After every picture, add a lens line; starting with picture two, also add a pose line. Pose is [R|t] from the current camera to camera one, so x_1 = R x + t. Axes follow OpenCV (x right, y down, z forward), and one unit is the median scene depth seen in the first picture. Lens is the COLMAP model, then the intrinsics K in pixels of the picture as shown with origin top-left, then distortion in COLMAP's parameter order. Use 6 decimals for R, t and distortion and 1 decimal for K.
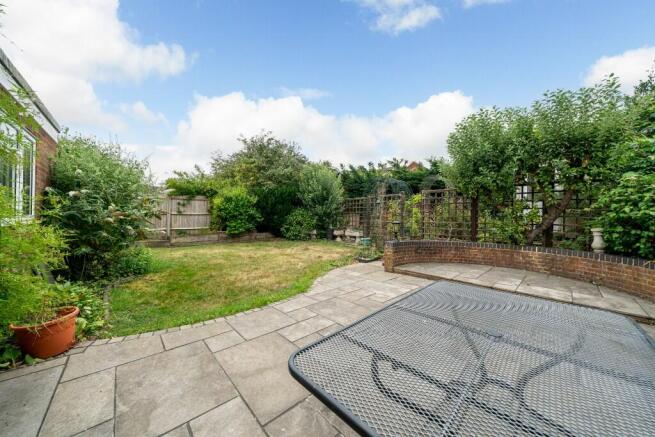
lens RADIAL K [[221.4, 0, 325.9], [0, 221.4, 219.0], [0, 0, 1]] dist [-0.001185, 0.000092]
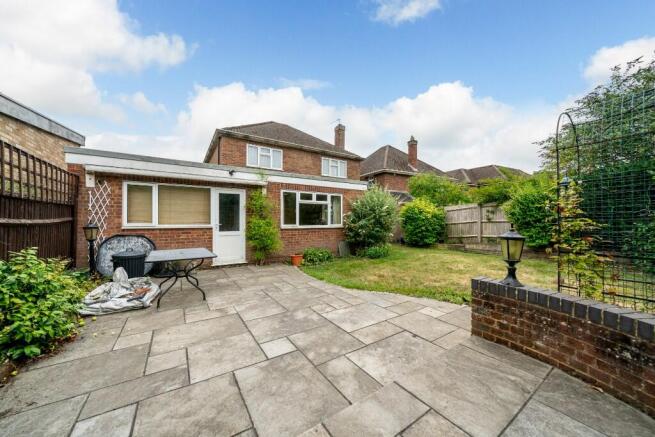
lens RADIAL K [[221.4, 0, 324.9], [0, 221.4, 222.3], [0, 0, 1]] dist [-0.001185, 0.000092]
pose [[-0.158294, -0.020338, -0.987183, 1.043562], [-0.000822, 0.999790, -0.020466, 0.004360], [0.987392, -0.002428, -0.158277, 1.020276]]
